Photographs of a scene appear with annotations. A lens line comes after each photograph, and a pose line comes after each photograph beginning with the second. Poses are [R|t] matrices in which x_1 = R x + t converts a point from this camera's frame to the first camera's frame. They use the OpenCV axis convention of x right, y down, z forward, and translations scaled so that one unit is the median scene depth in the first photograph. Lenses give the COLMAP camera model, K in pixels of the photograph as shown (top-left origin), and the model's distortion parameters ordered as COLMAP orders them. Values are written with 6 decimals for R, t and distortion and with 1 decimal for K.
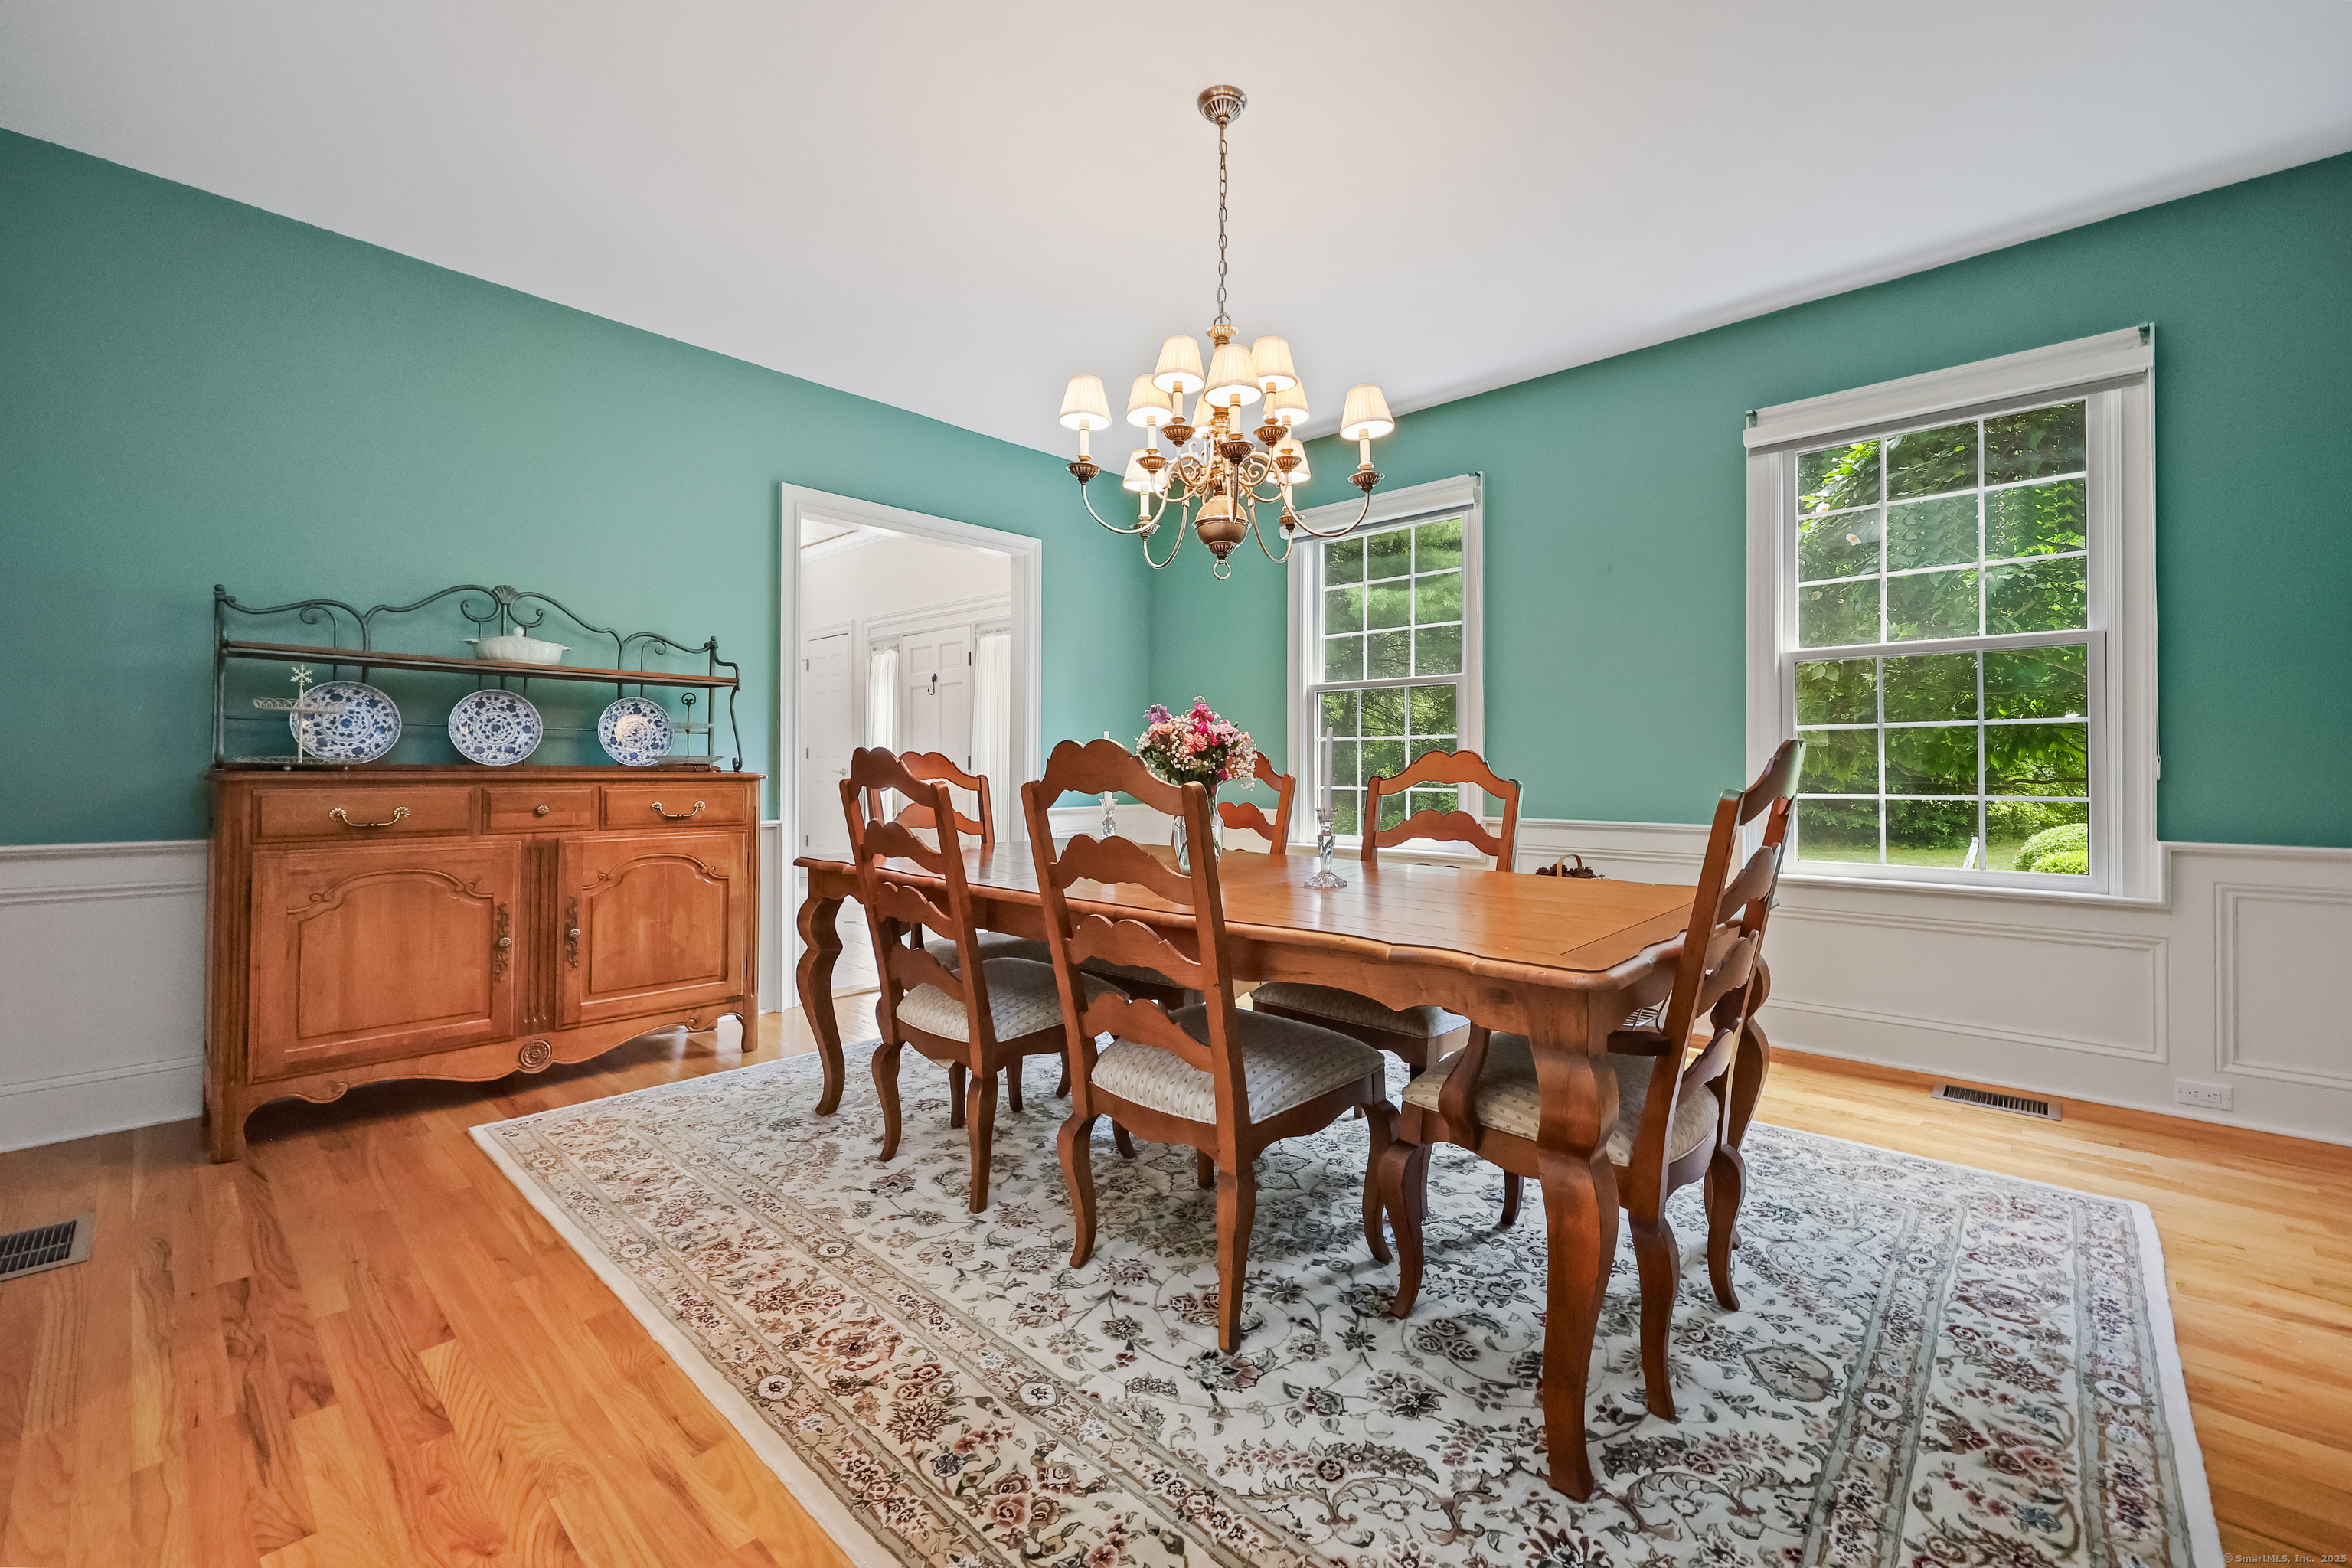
lens RADIAL K [[956.6, 0, 1173.2], [0, 956.6, 763.3], [0, 0, 1]] dist [-0.008376, -0.000142]
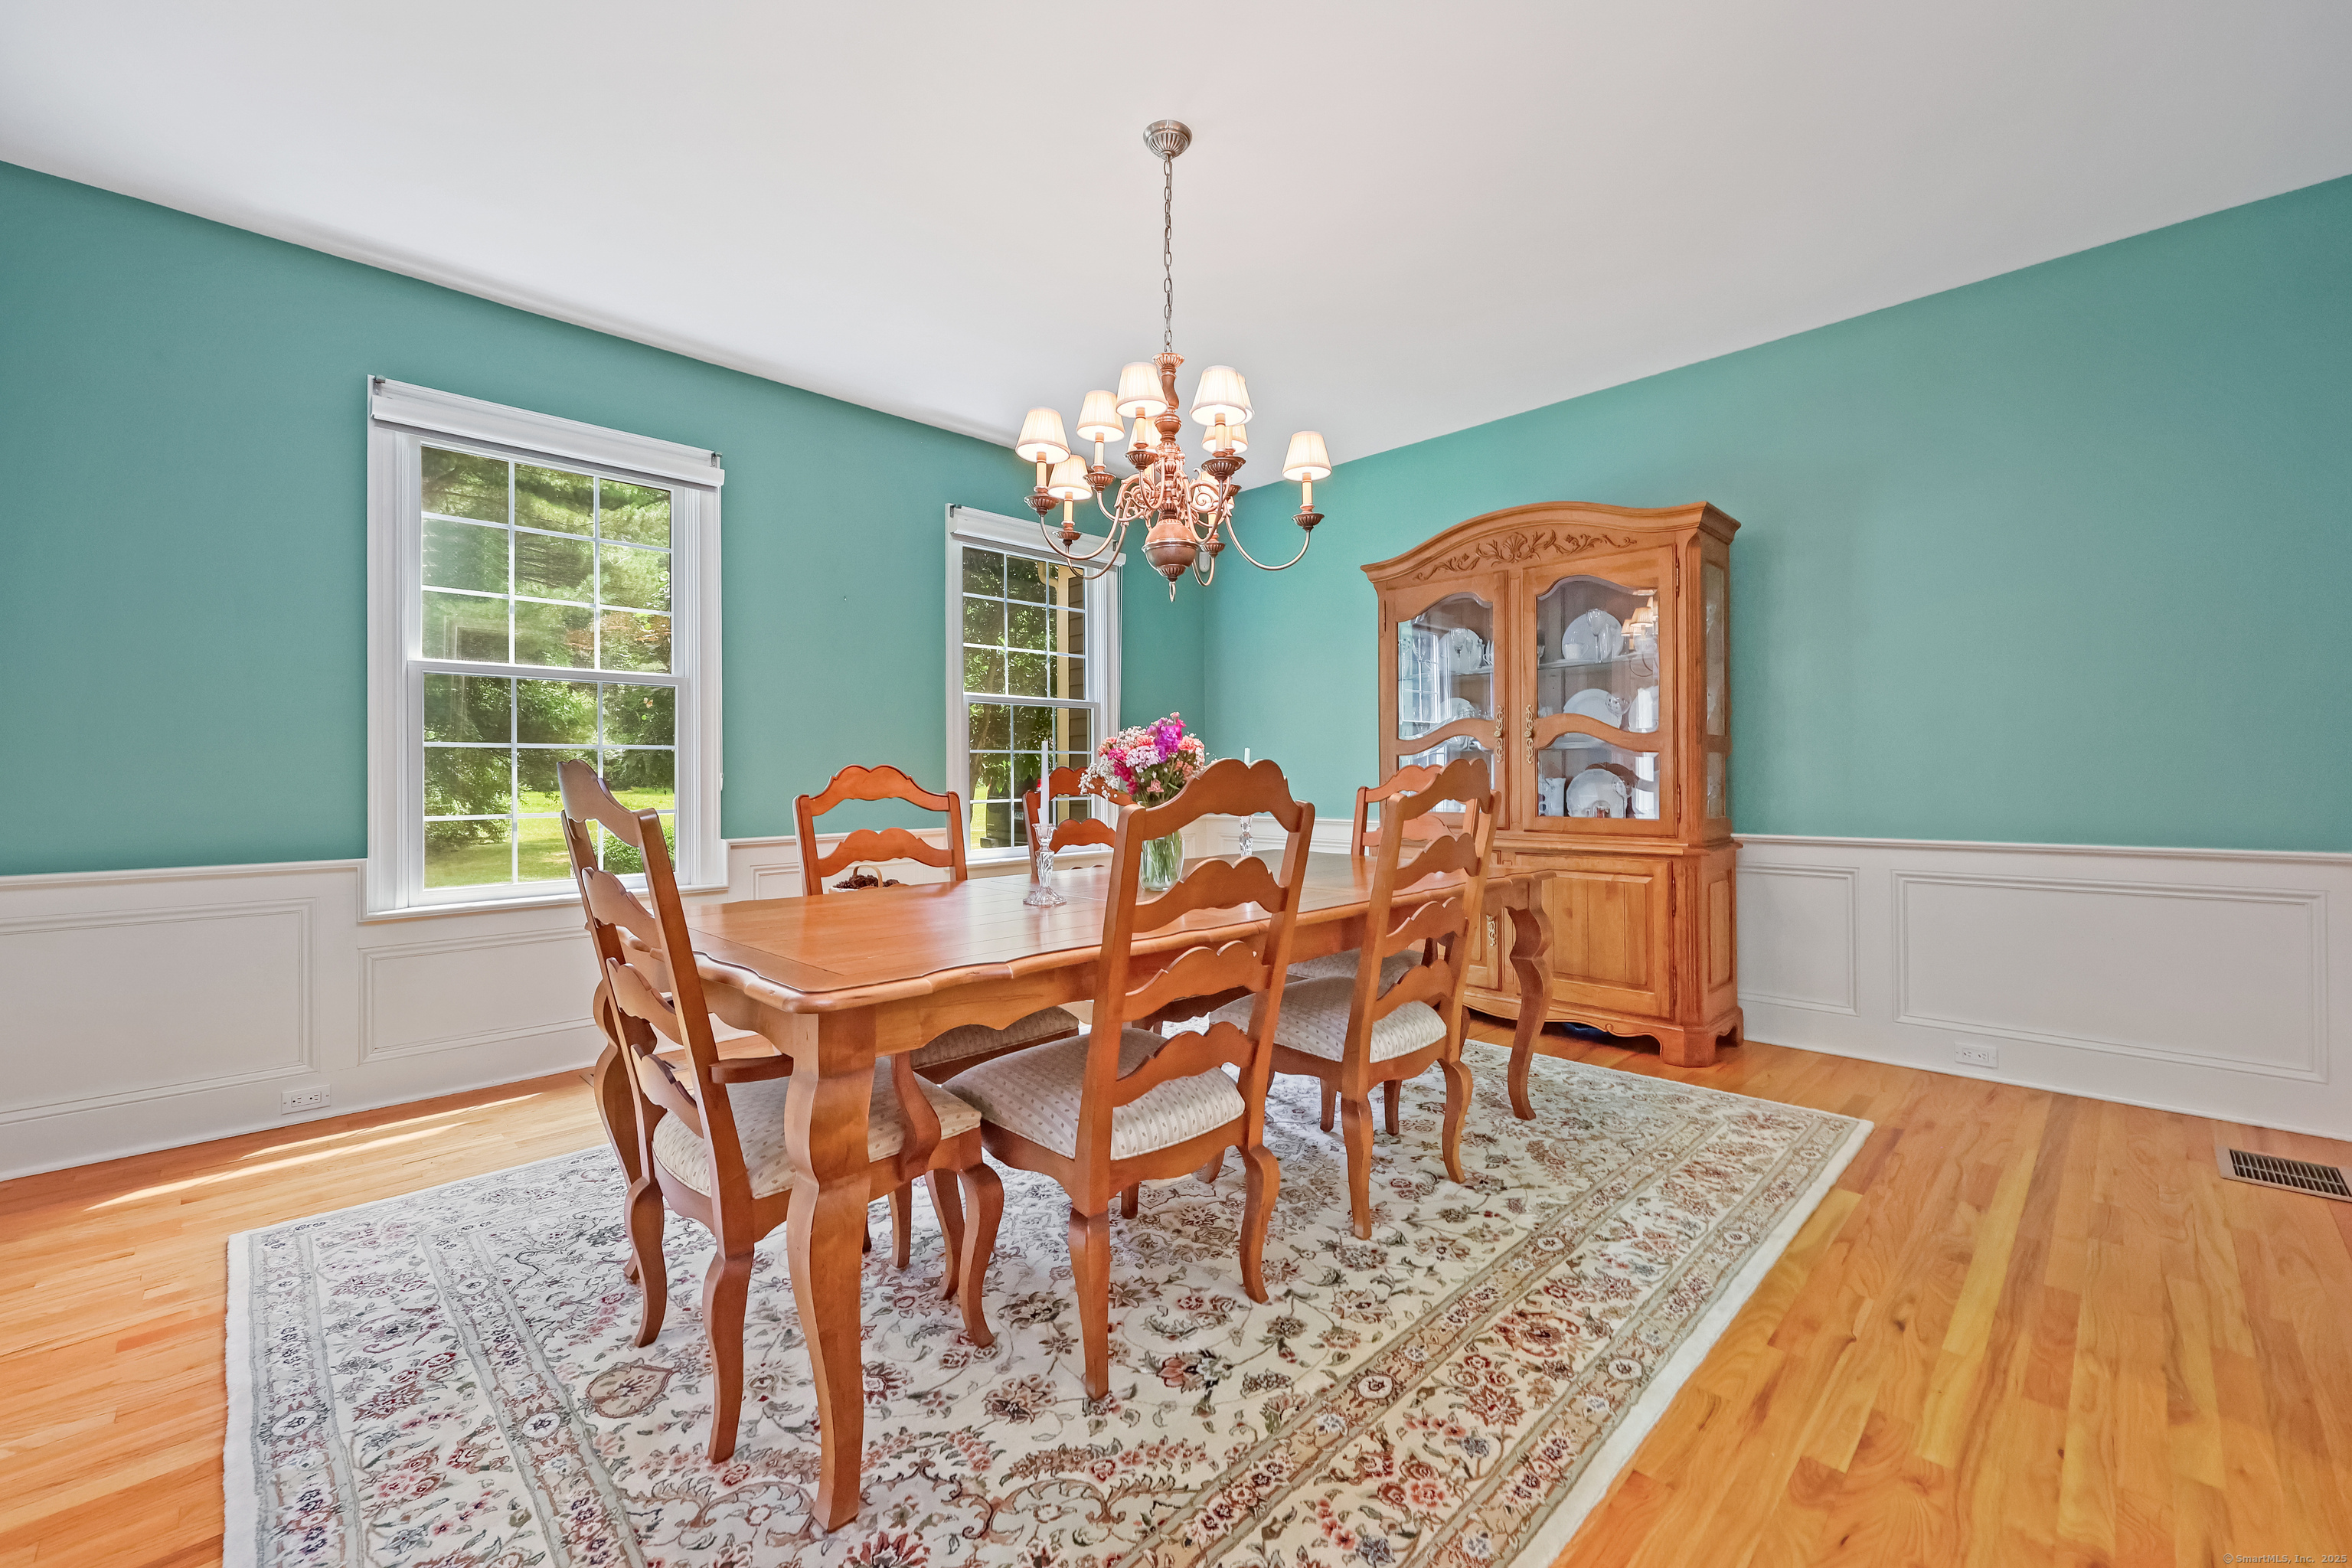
lens RADIAL K [[952.2, 0, 1184.8], [0, 952.2, 777.6], [0, 0, 1]] dist [-0.000863, -0.000098]
pose [[0.037349, -0.006159, 0.999283, -1.244321], [0.003164, 0.999977, 0.006045, -0.010034], [-0.999297, 0.002936, 0.037367, 1.207707]]
